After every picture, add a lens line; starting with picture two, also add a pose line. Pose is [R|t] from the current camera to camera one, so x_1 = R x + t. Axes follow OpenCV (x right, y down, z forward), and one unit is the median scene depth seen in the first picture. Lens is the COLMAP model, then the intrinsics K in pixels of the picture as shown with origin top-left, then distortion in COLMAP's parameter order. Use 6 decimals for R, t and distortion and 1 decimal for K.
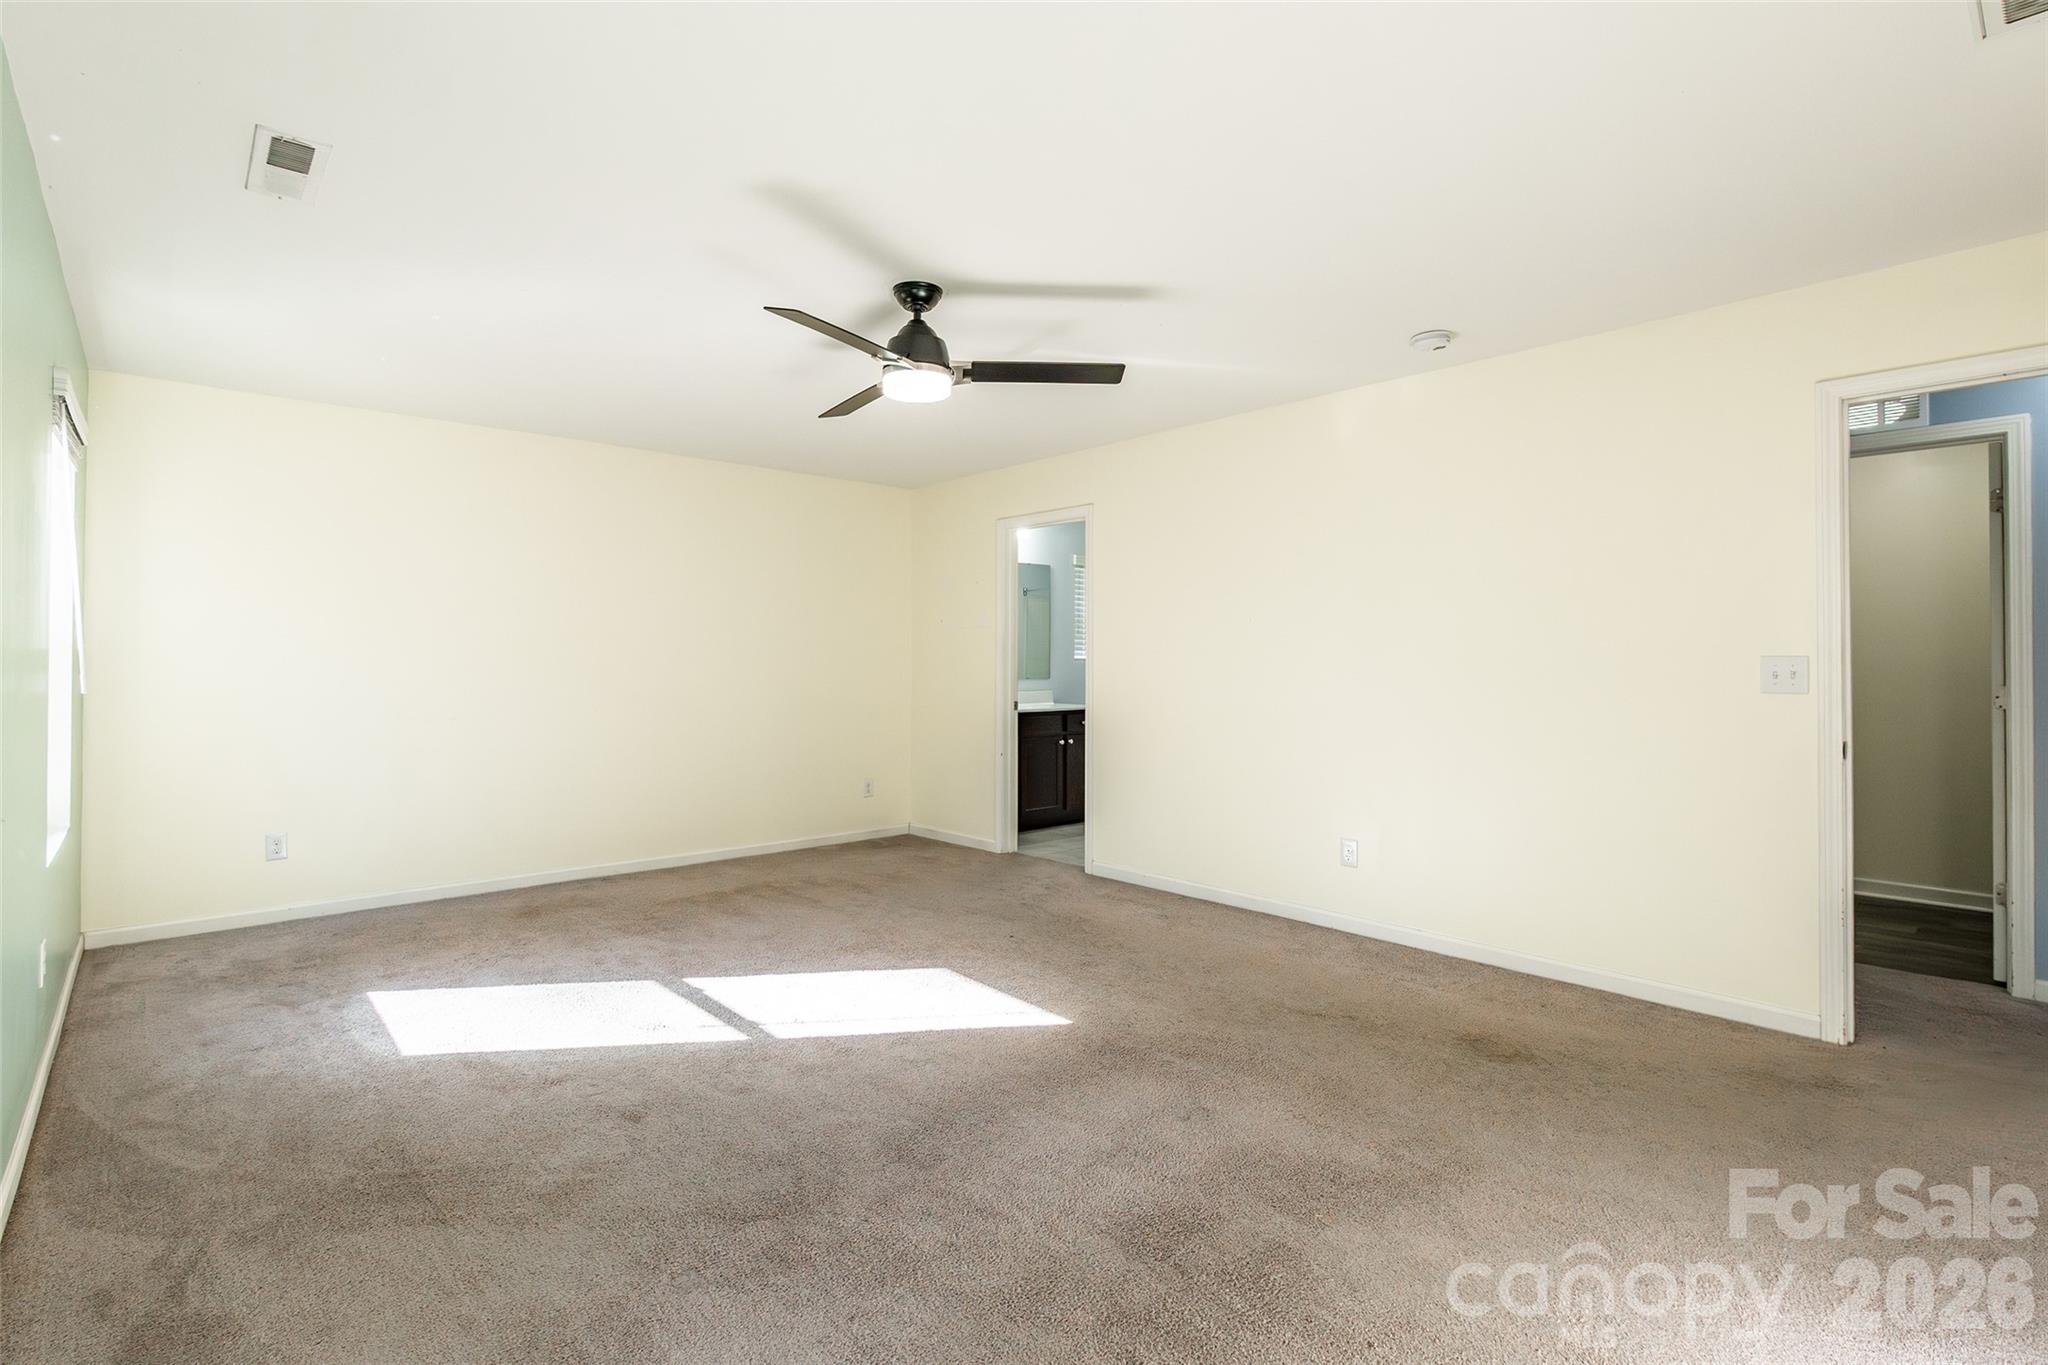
lens RADIAL K [[943.8, 0, 1024.0], [0, 943.8, 682.5], [0, 0, 1]] dist [0.001785, 0.000073]
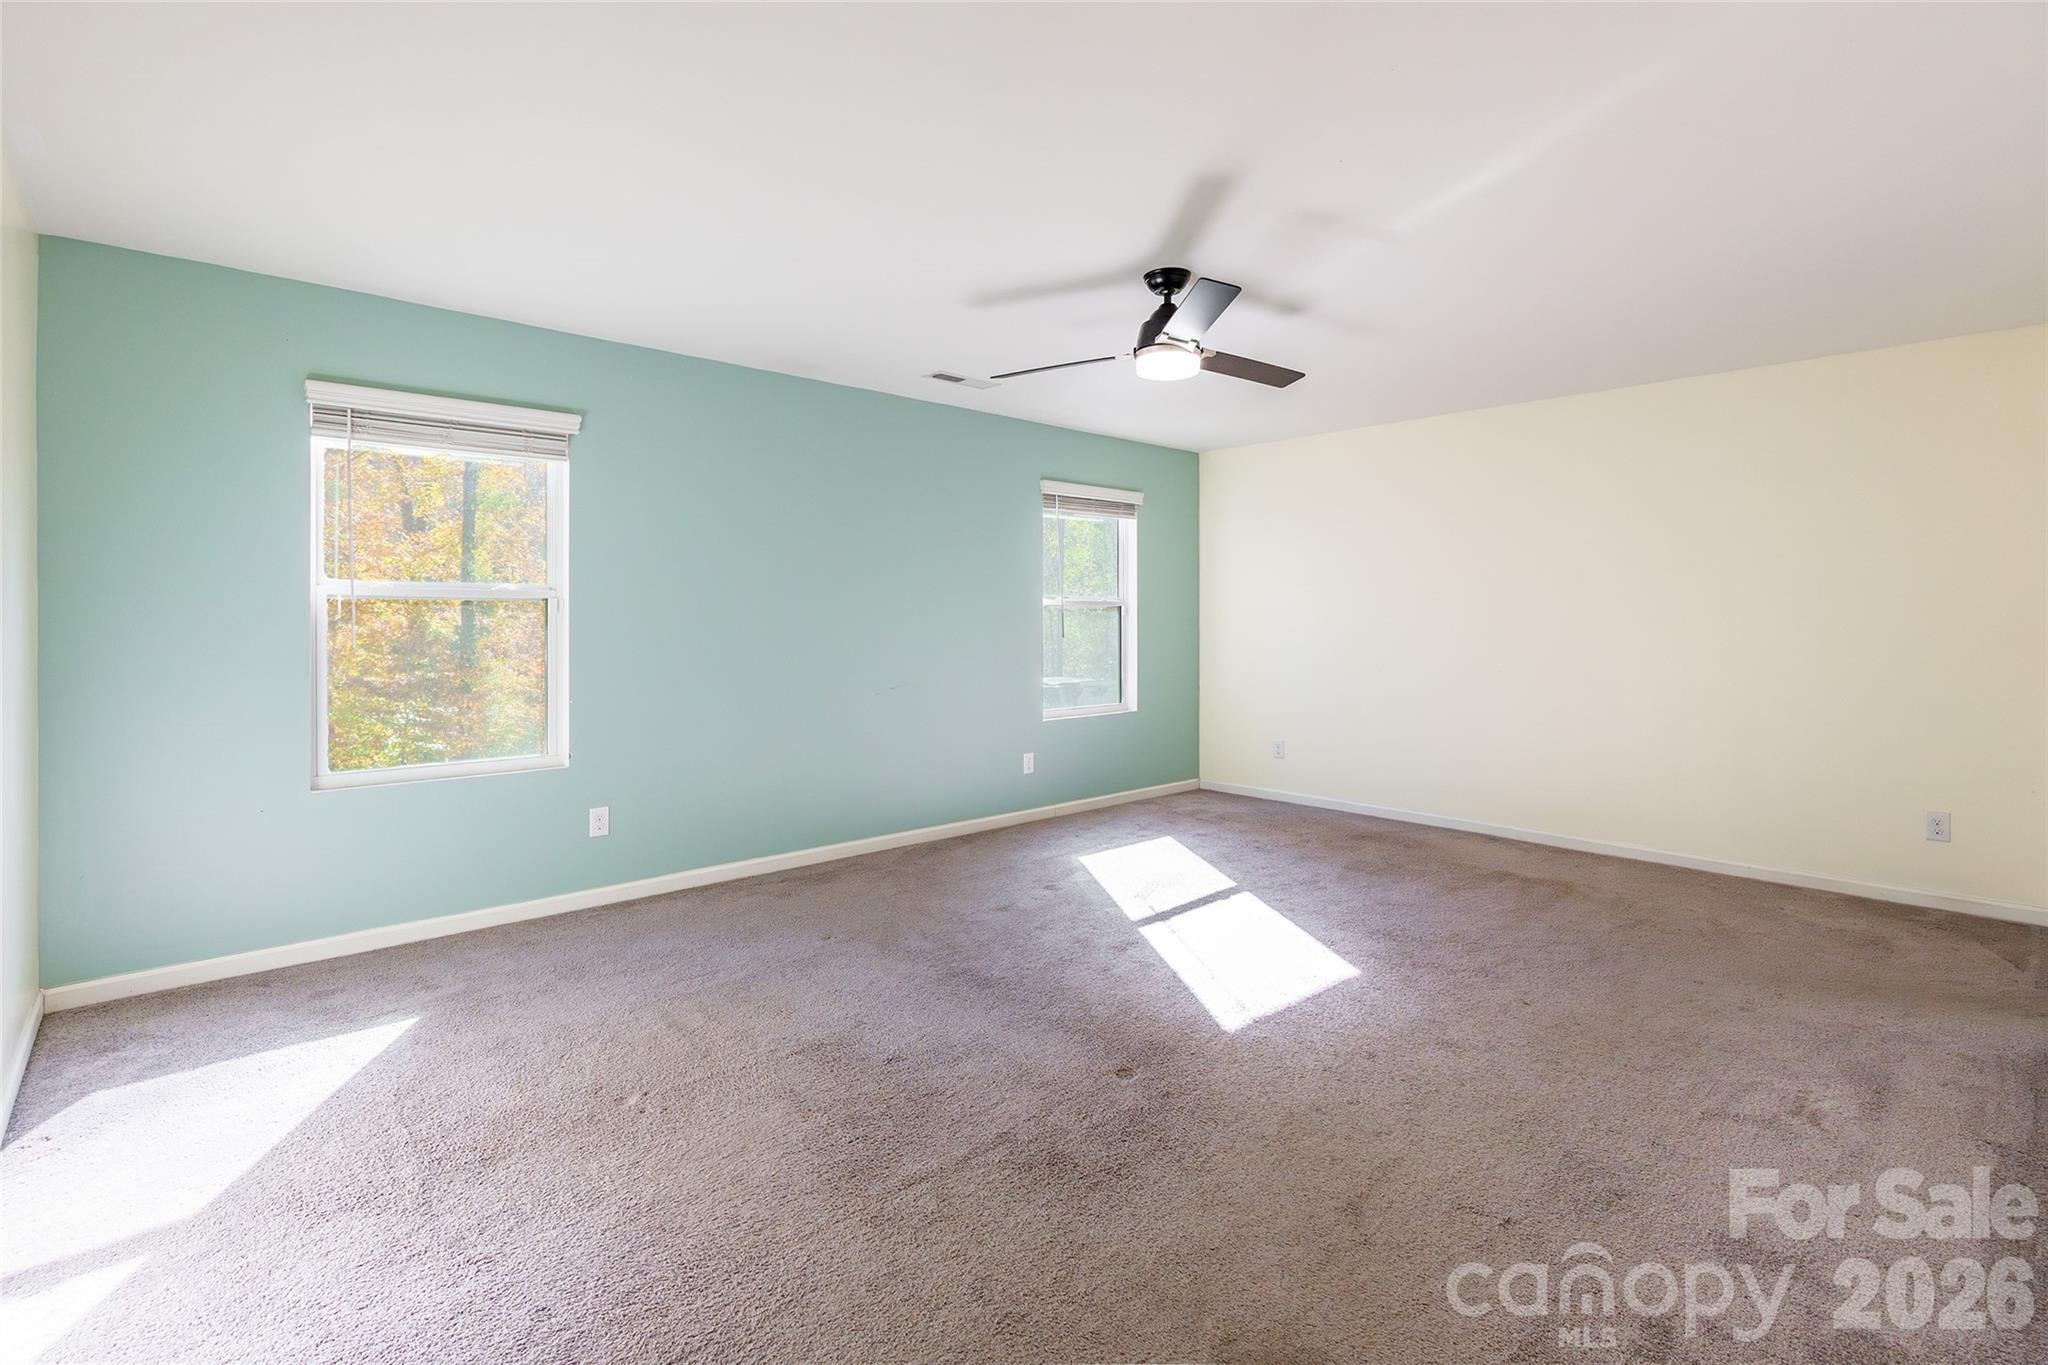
lens RADIAL K [[954.6, 0, 1019.2], [0, 954.6, 626.4], [0, 0, 1]] dist [-0.000078, -0.000037]
pose [[0.015646, 0.002751, -0.999874, 0.949586], [-0.023749, 0.999715, 0.002379, -0.014785], [0.999596, 0.023709, 0.015707, 0.794389]]
